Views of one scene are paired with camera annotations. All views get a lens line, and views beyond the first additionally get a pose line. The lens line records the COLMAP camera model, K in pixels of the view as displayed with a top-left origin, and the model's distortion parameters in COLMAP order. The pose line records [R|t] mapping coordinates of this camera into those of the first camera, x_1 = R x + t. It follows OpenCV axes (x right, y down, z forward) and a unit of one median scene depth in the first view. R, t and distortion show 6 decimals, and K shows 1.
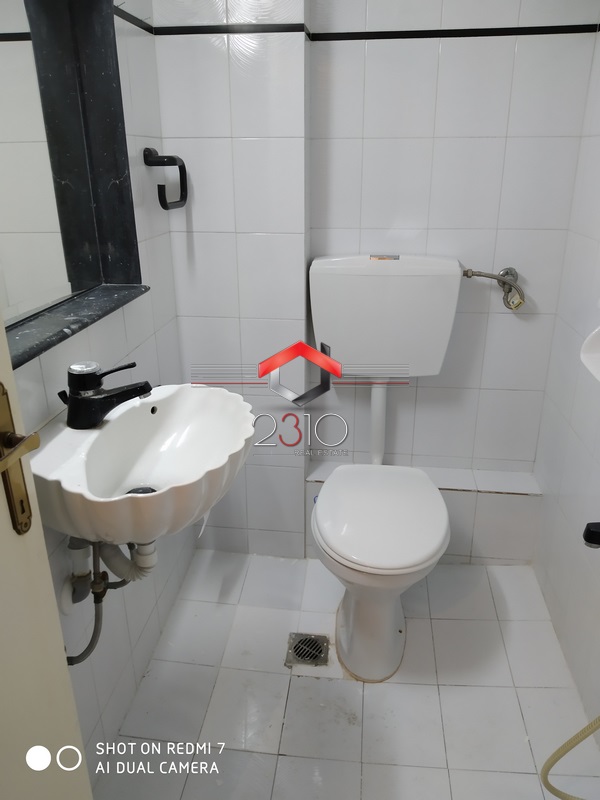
lens RADIAL K [[619.0, 0, 300.0], [0, 619.0, 395.7], [0, 0, 1]] dist [0.104686, -0.200414]
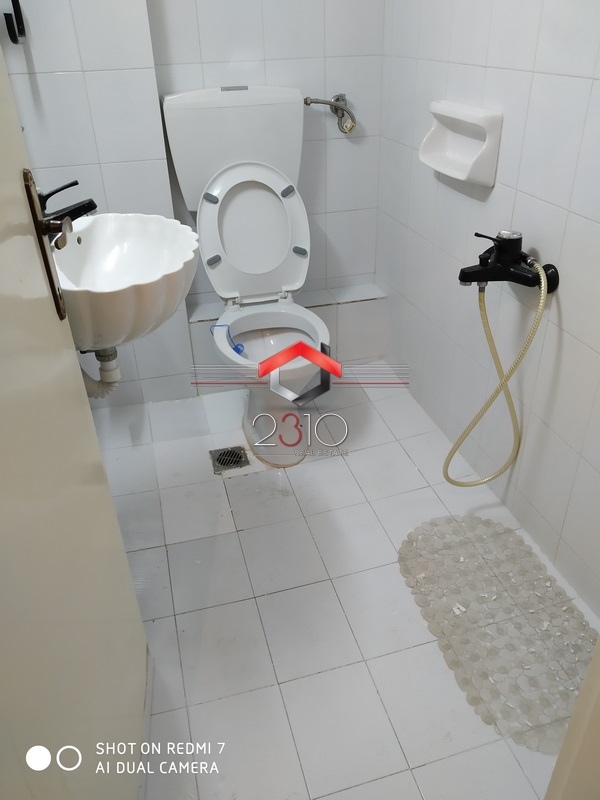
lens RADIAL K [[627.2, 0, 302.7], [0, 627.2, 387.8], [0, 0, 1]] dist [0.050958, -0.068219]
pose [[0.927623, -0.208207, 0.310106, -0.187274], [0.156950, 0.970651, 0.182216, 0.089859], [-0.338943, -0.120357, 0.933076, -0.097448]]
